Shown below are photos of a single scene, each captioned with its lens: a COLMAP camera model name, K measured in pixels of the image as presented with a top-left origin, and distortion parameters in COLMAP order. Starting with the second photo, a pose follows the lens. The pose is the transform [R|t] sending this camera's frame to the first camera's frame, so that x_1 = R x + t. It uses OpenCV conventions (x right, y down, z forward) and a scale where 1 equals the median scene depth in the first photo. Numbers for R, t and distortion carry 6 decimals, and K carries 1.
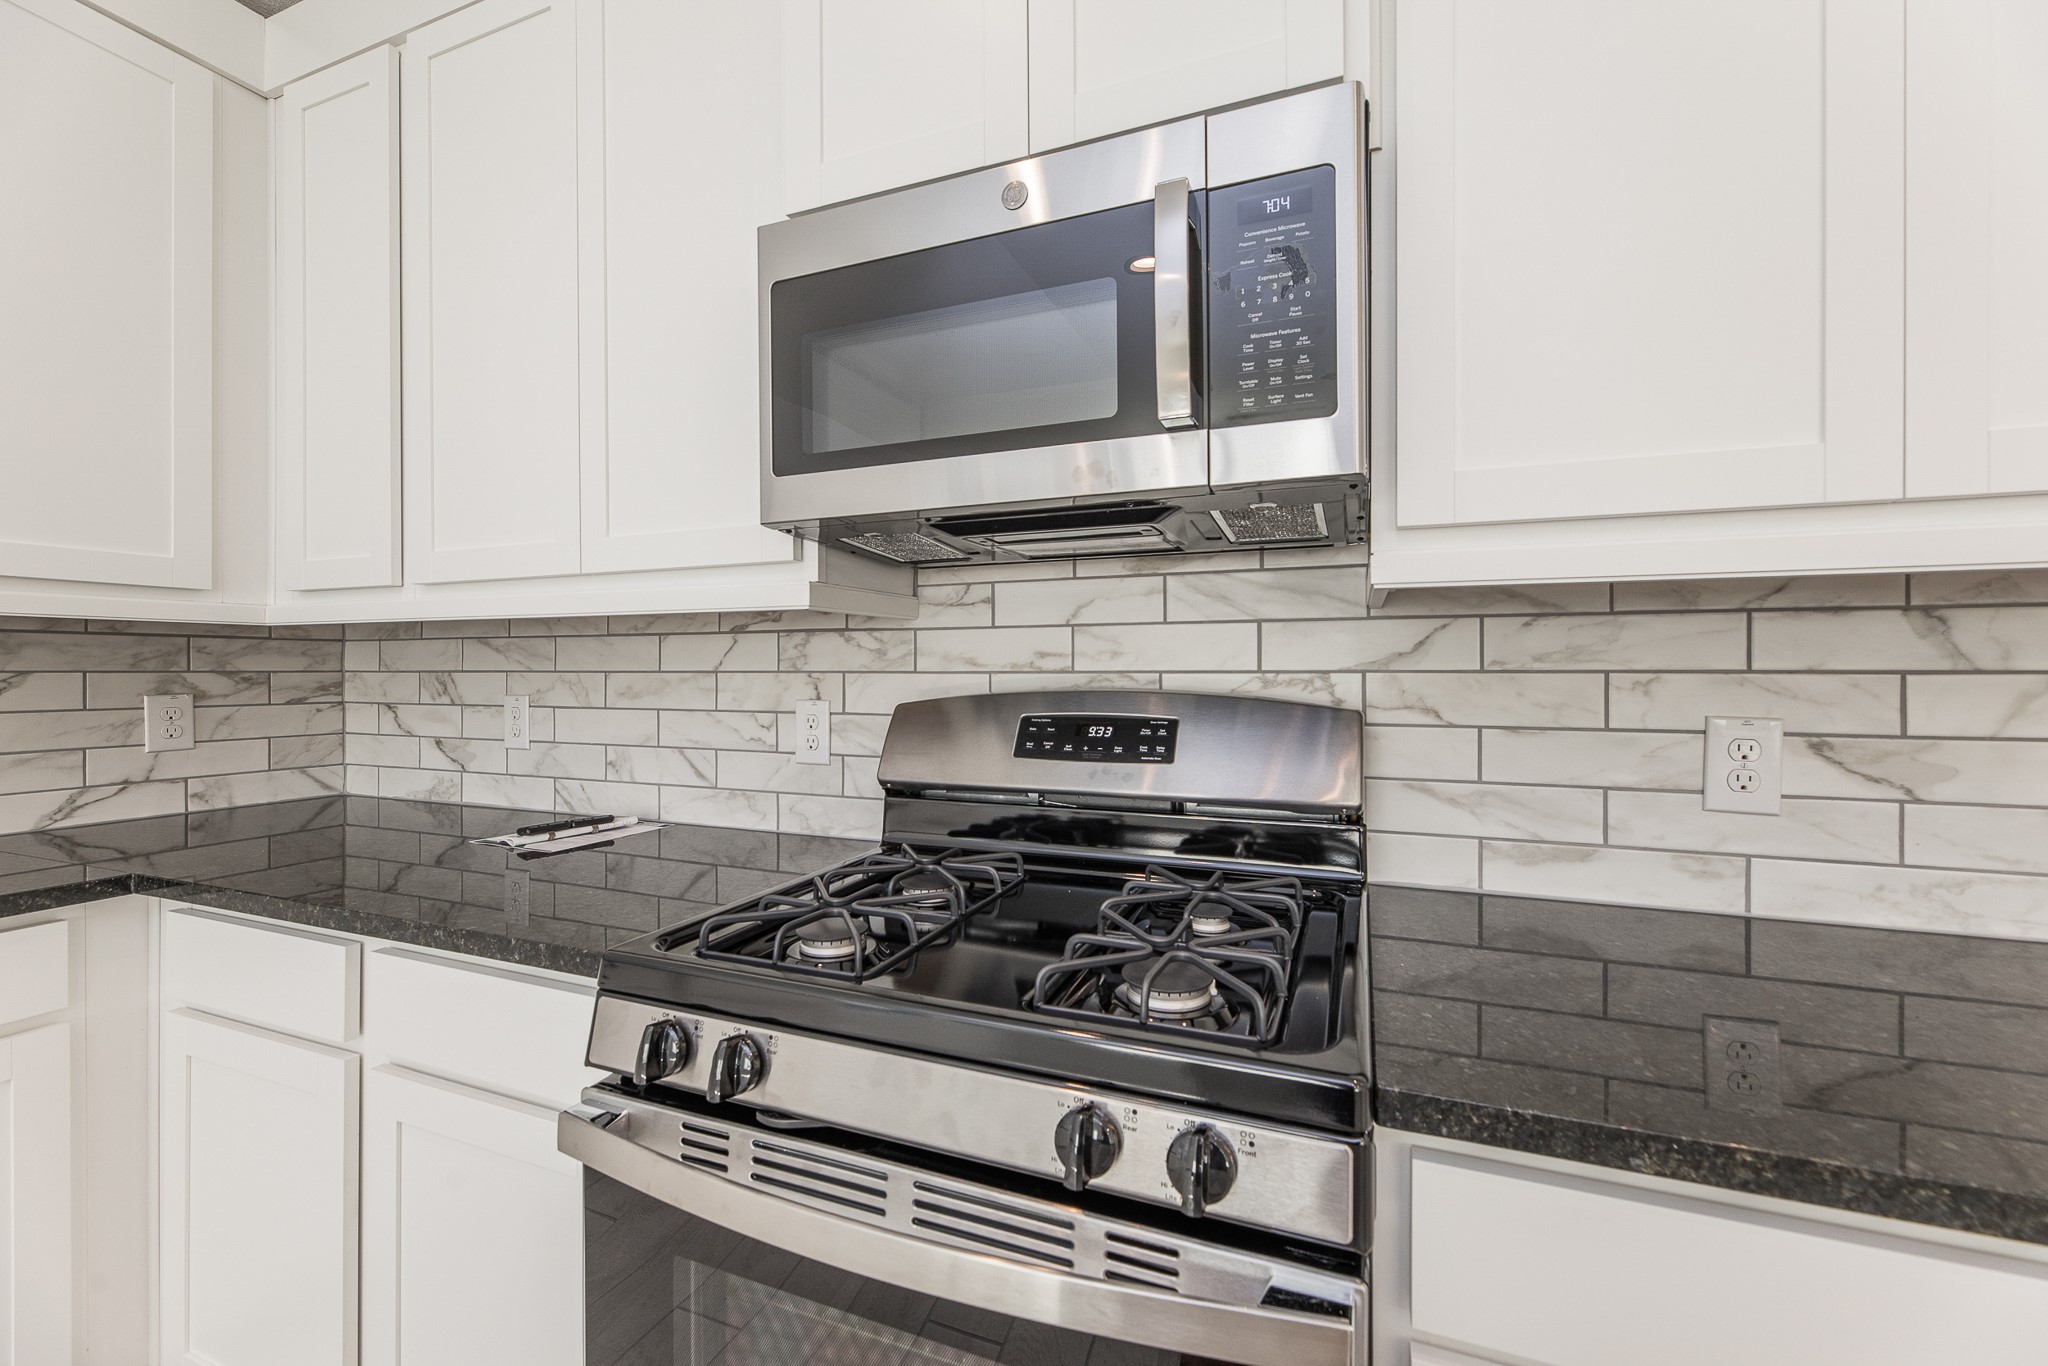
lens RADIAL K [[822.0, 0, 1039.4], [0, 822.0, 669.9], [0, 0, 1]] dist [0.000048, 0.000051]
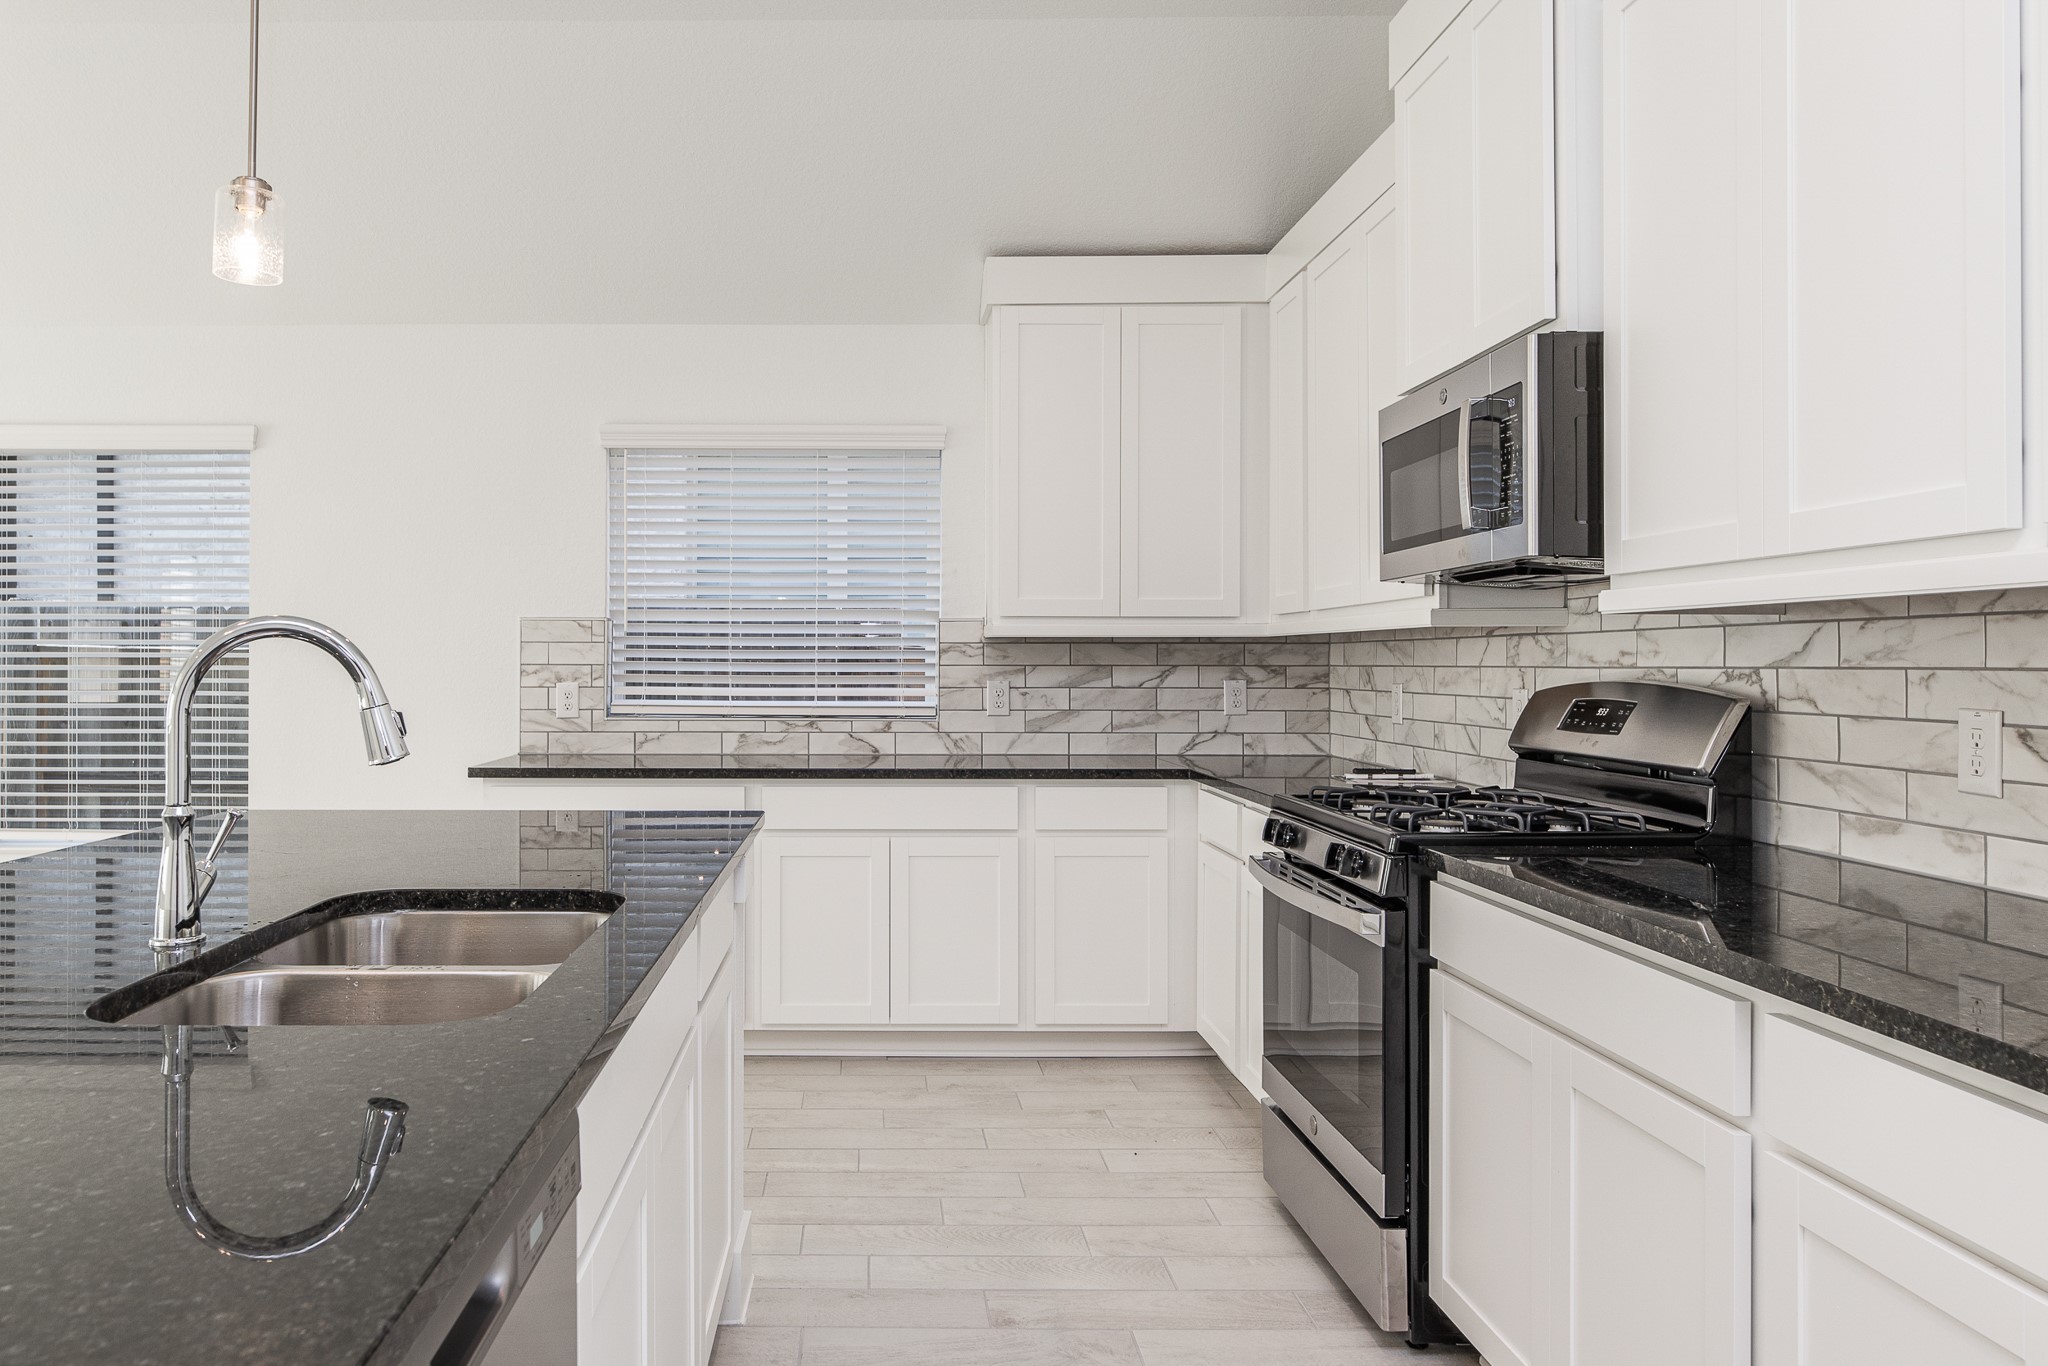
lens RADIAL K [[1398.0, 0, 862.6], [0, 1398.0, 653.6], [0, 0, 1]] dist [0.005809, -0.000638]
pose [[0.355243, -0.005391, -0.934758, 1.803837], [-0.002144, 0.999976, -0.006582, -0.002435], [0.934772, 0.004342, 0.355223, -0.948303]]
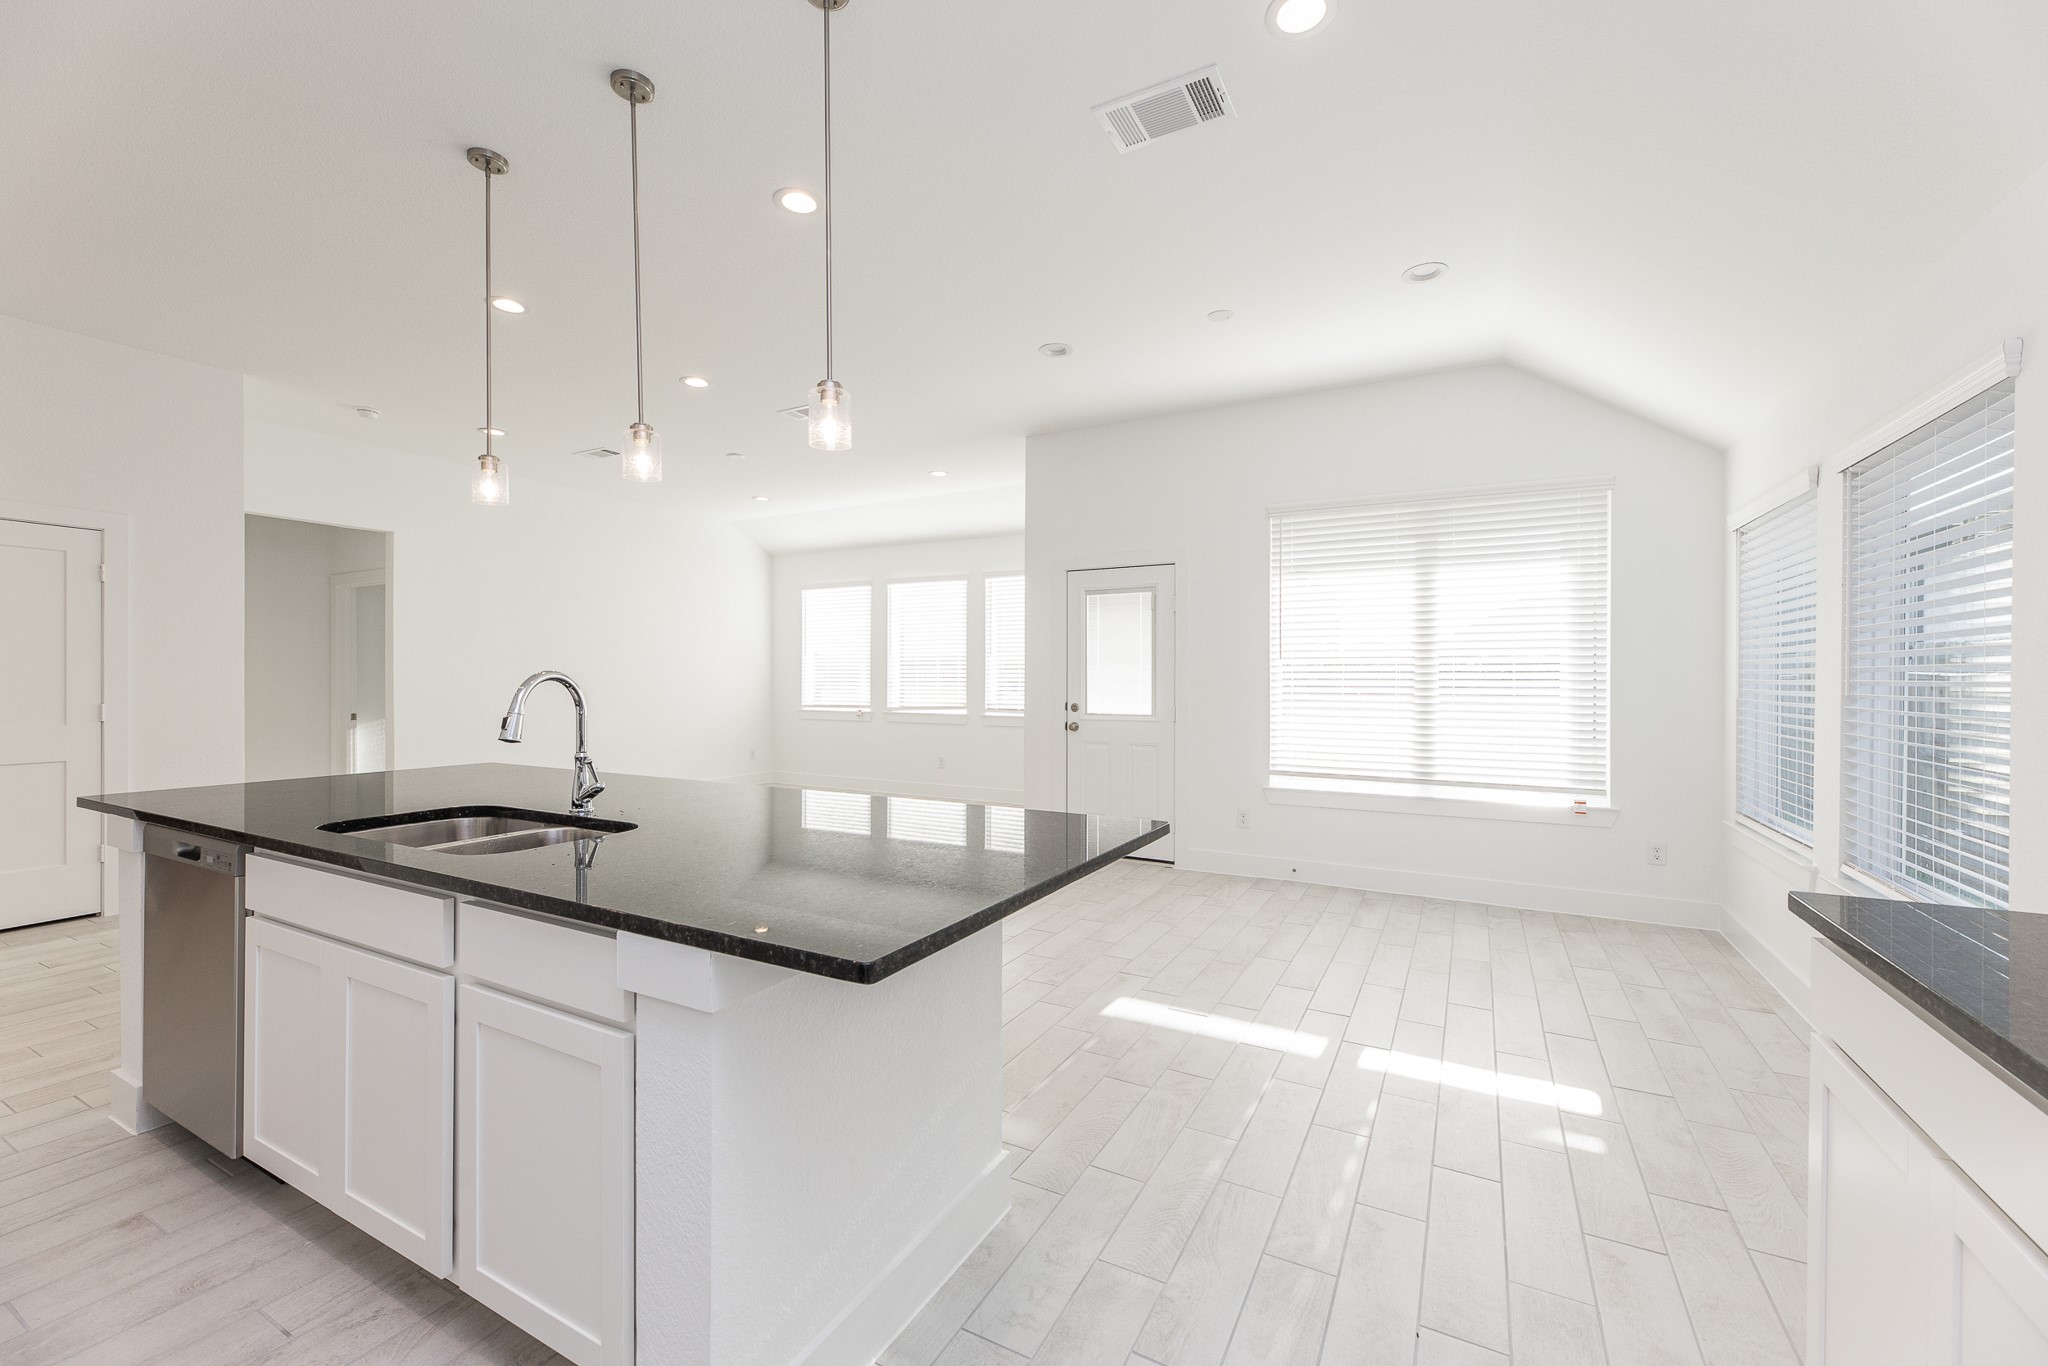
lens RADIAL K [[817.4, 0, 1037.6], [0, 817.4, 684.5], [0, 0, 1]] dist [0.000804, 0.000525]
pose [[-0.992920, -0.001582, 0.118771, -0.903306], [-0.000705, 0.999972, 0.007428, -0.032929], [-0.118779, 0.007291, -0.992894, 0.606296]]
